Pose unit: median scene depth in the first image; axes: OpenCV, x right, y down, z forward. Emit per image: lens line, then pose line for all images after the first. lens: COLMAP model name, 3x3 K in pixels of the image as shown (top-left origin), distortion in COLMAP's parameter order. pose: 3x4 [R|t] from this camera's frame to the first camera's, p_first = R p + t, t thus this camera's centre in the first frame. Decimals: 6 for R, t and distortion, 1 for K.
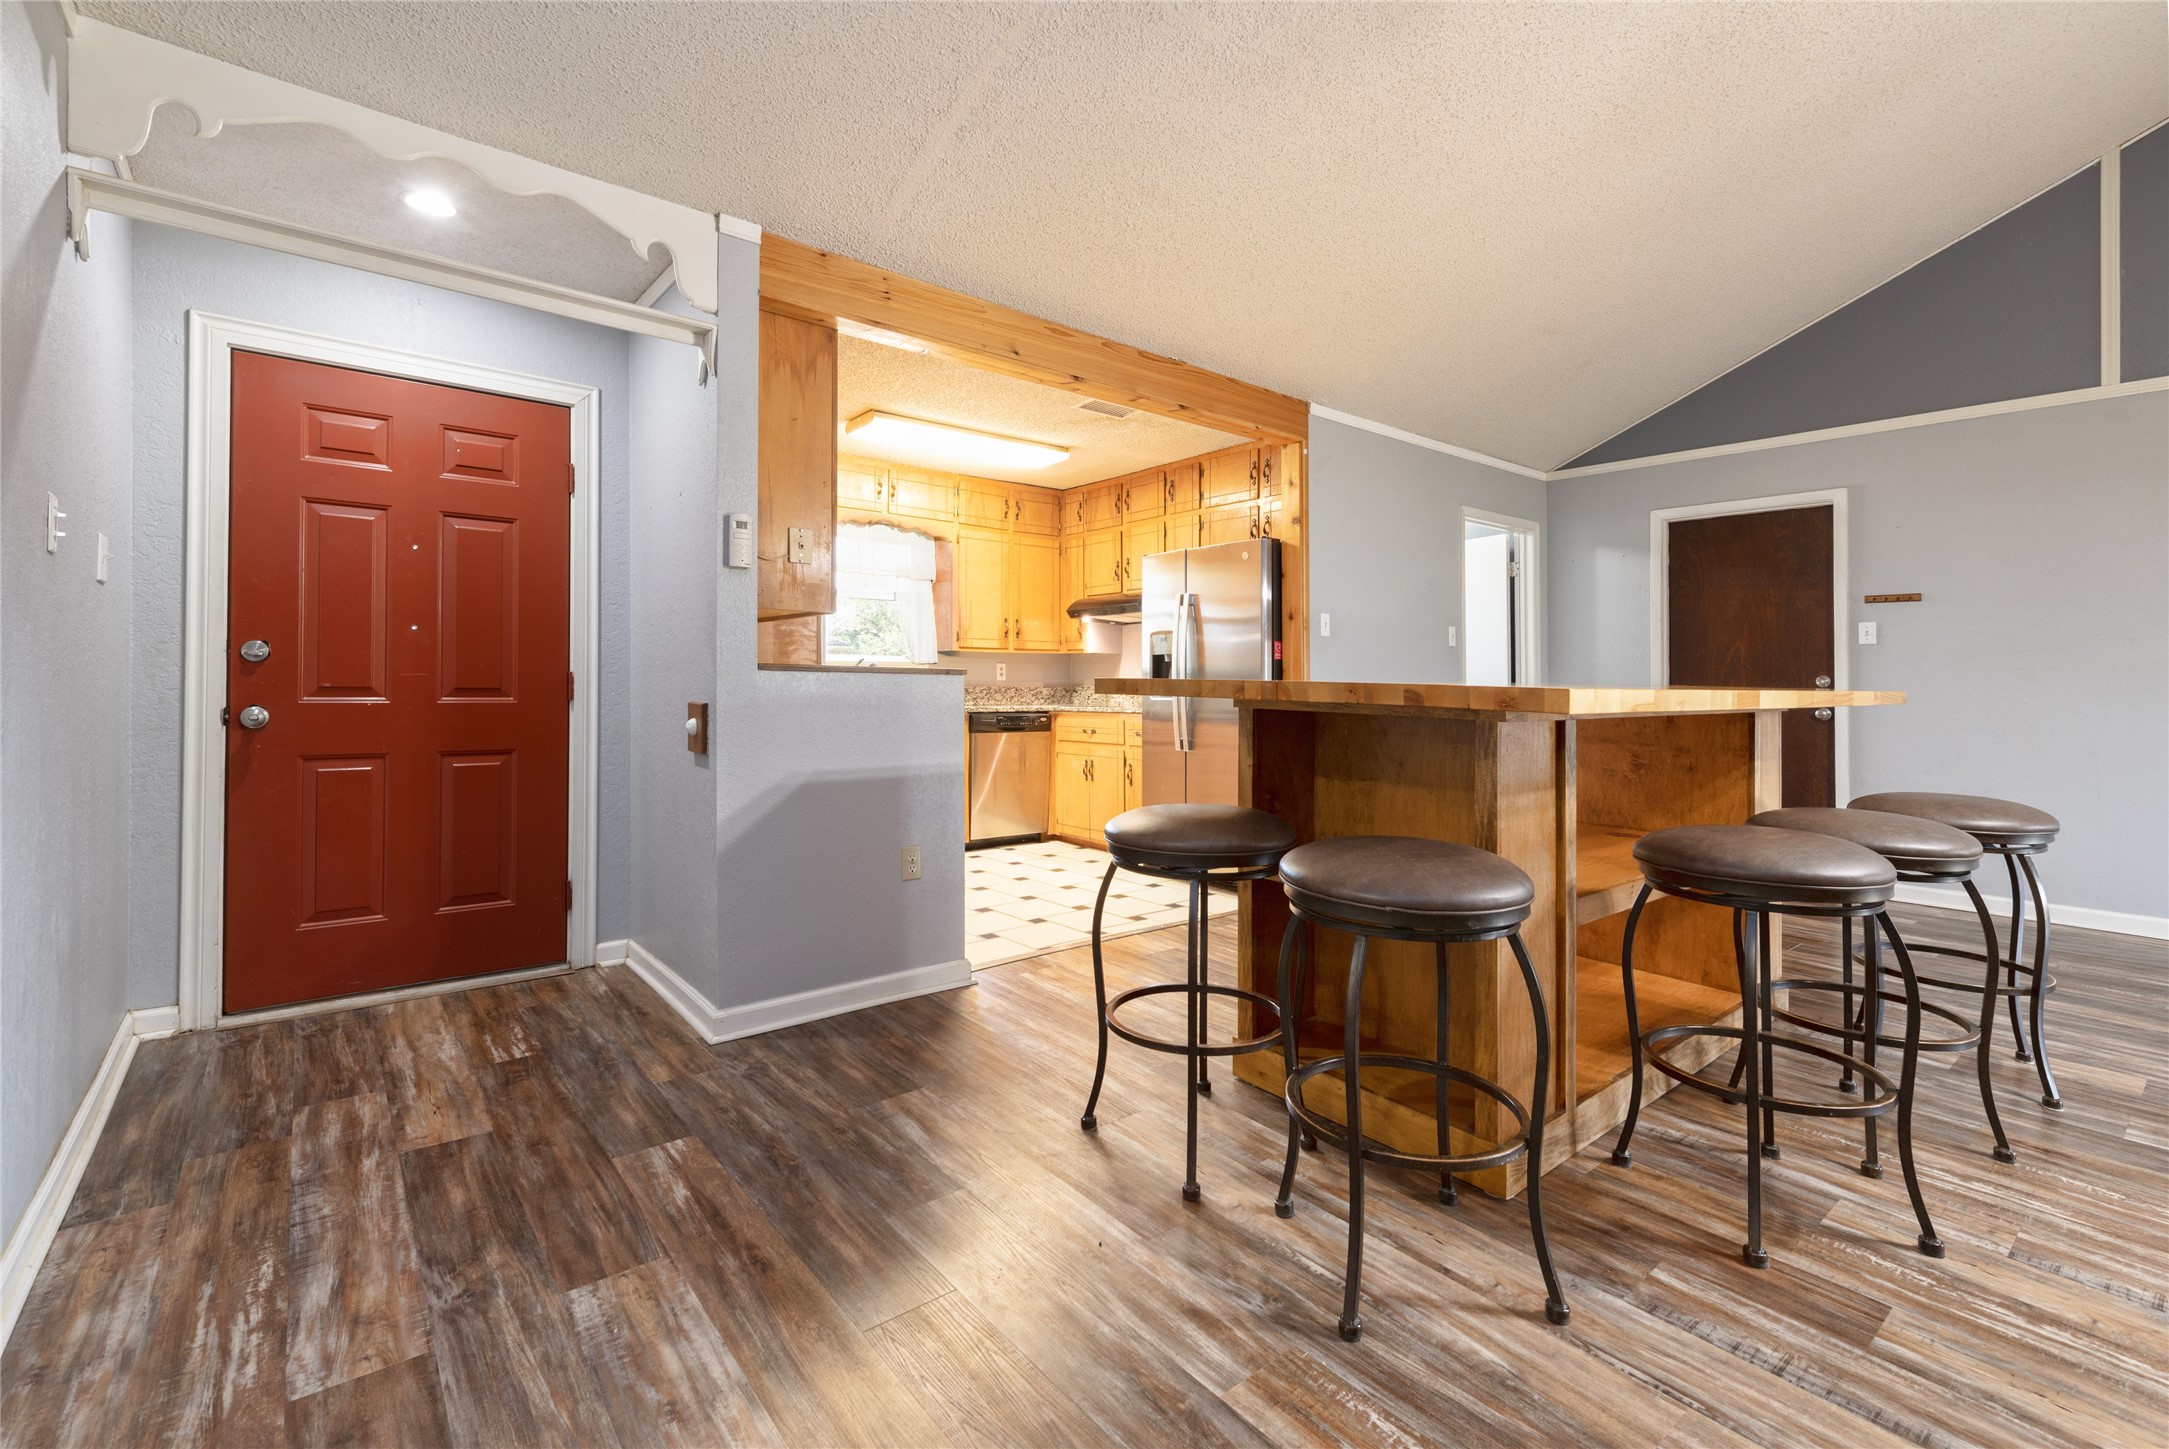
lens RADIAL K [[961.0, 0, 1093.1], [0, 961.0, 667.6], [0, 0, 1]] dist [0.025927, -0.000115]
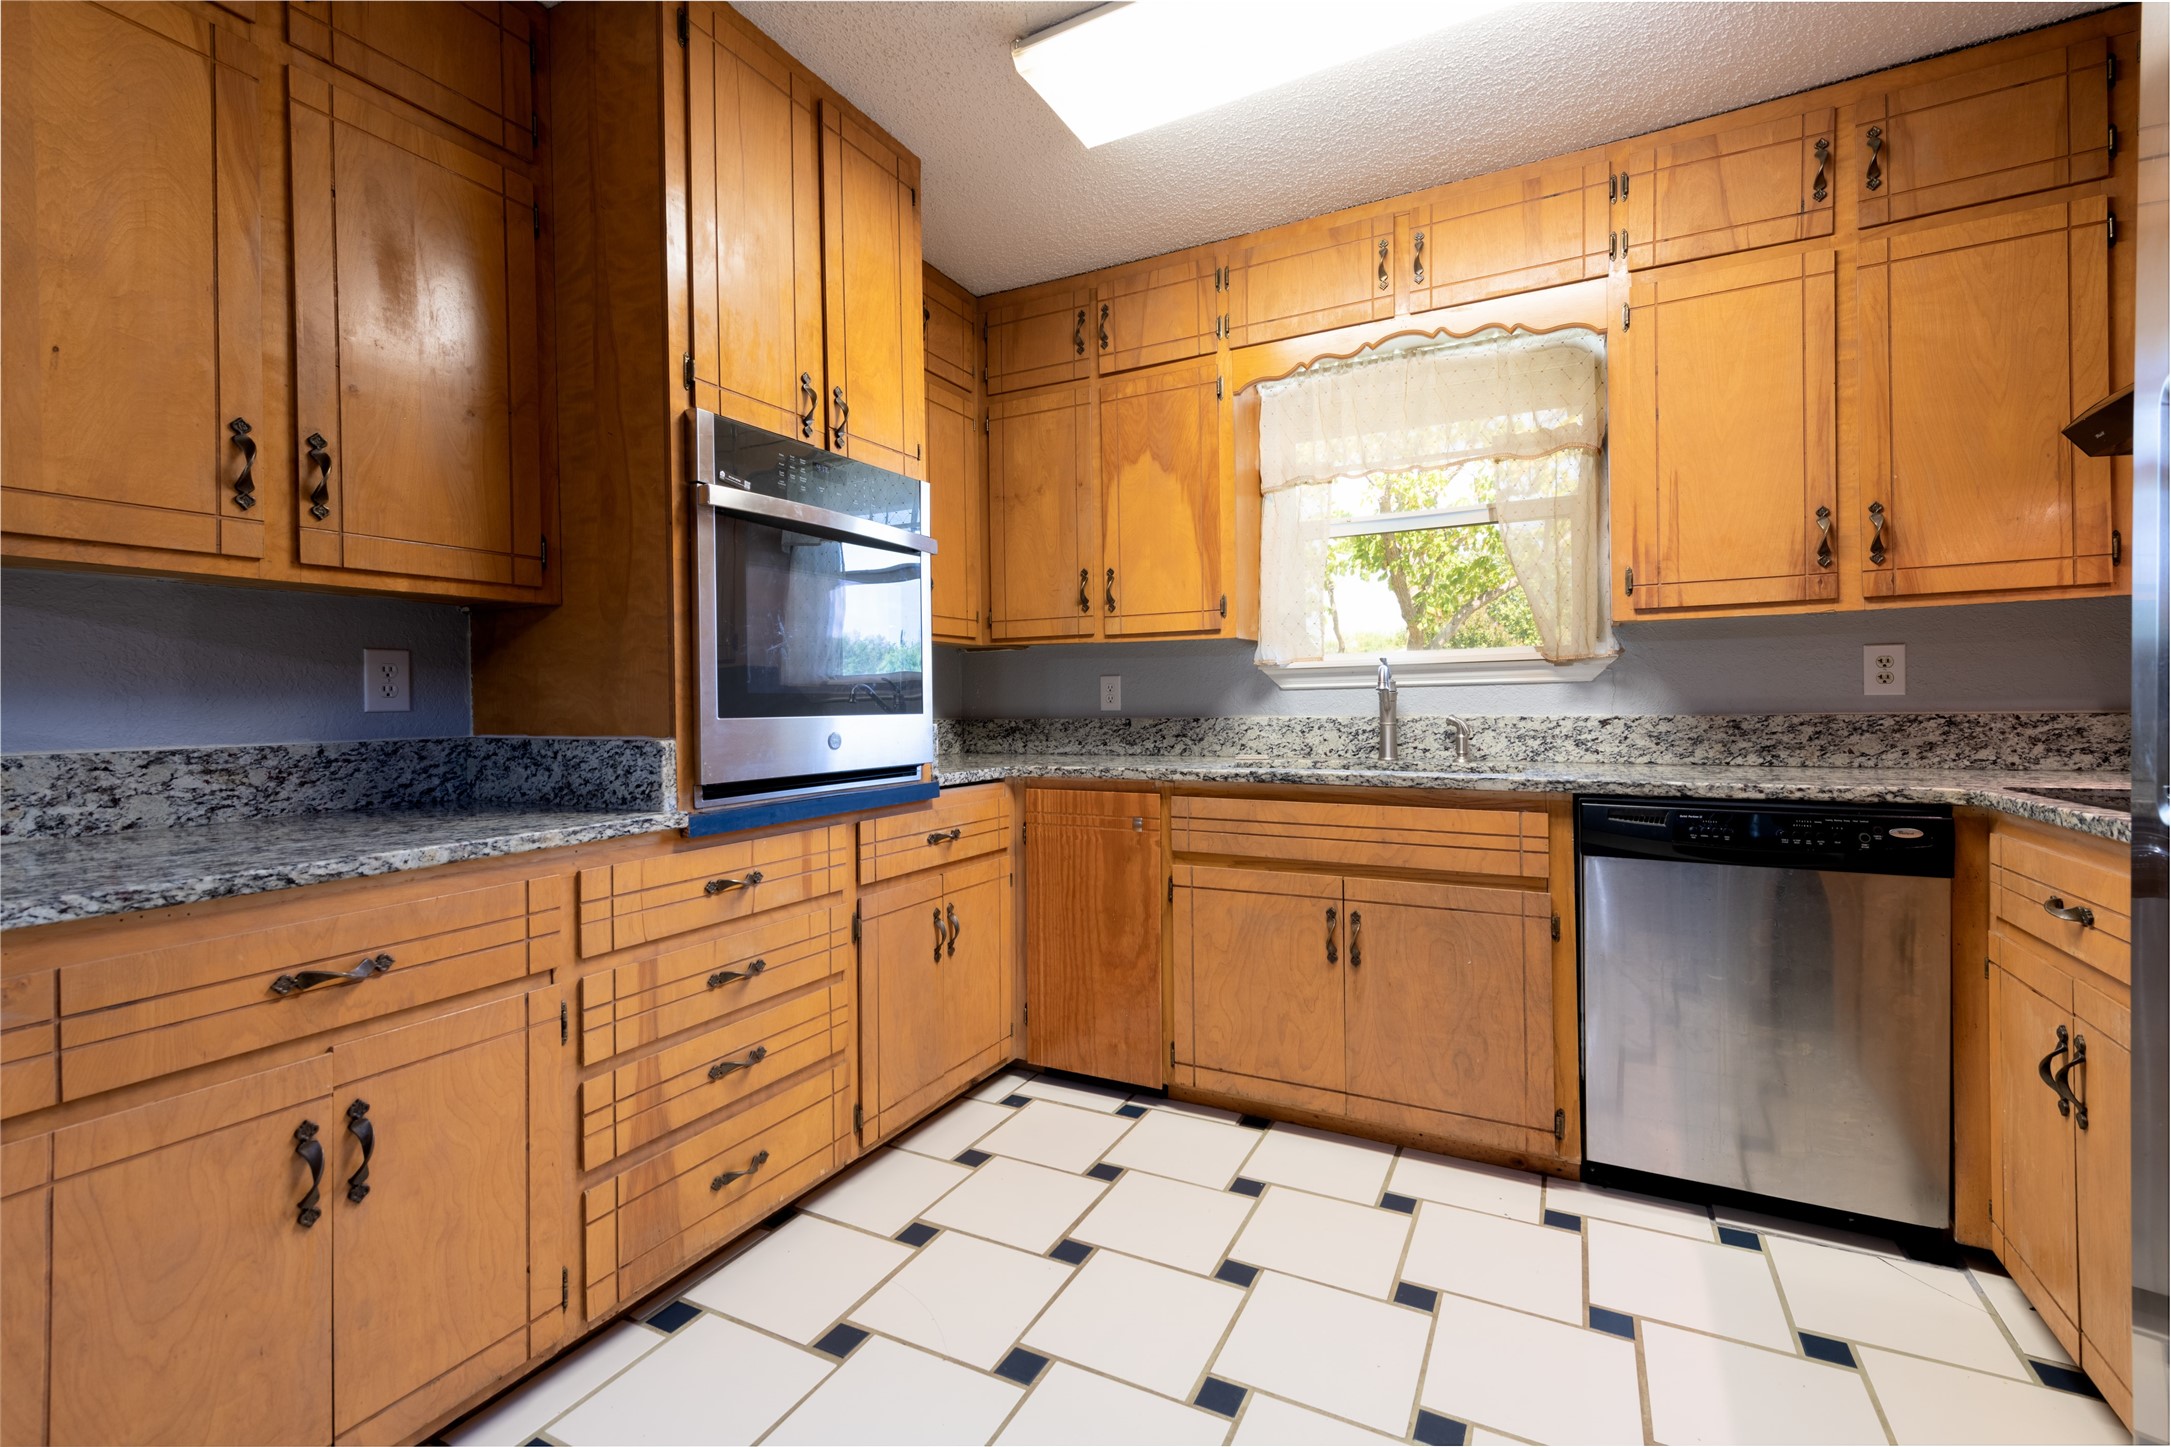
lens RADIAL K [[938.0, 0, 1096.5], [0, 938.0, 704.9], [0, 0, 1]] dist [-0.001105, -0.000238]
pose [[0.389622, -0.006441, -0.920952, 0.194604], [0.029988, 0.999534, 0.005697, 0.012968], [0.920486, -0.029838, 0.389634, 1.194728]]
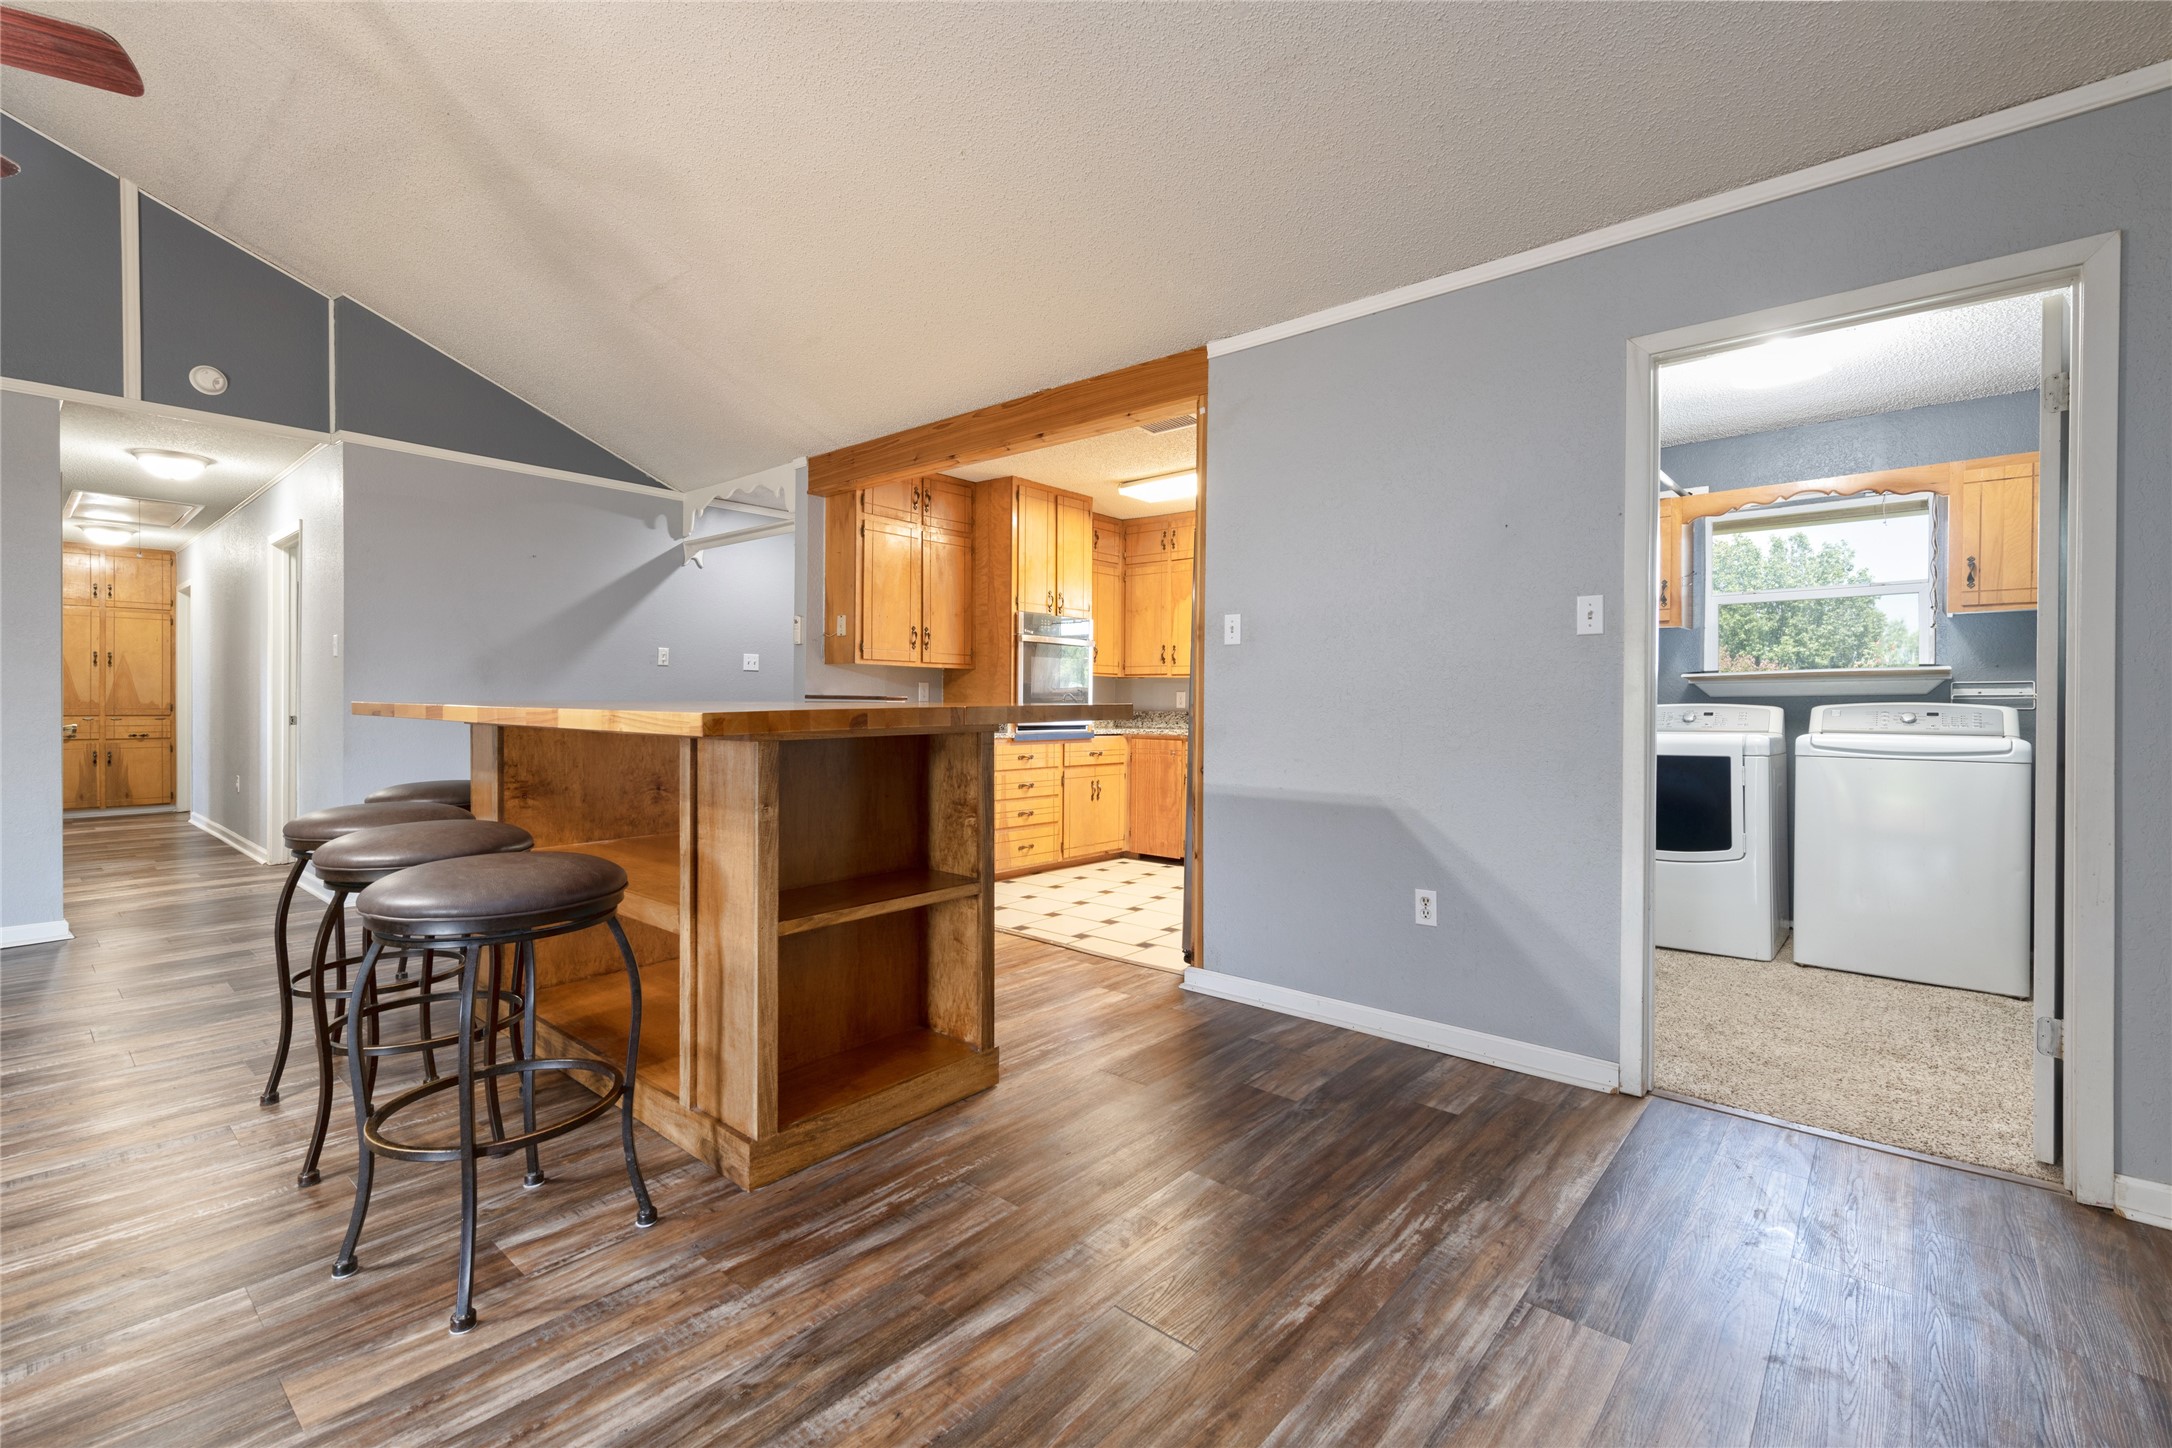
lens RADIAL K [[938.5, 0, 1097.0], [0, 938.5, 705.4], [0, 0, 1]] dist [-0.001105, -0.000238]
pose [[0.177034, -0.002728, -0.984201, 1.276954], [0.009541, 0.999954, -0.001056, 0.019338], [0.984158, -0.009204, 0.177052, 1.042395]]
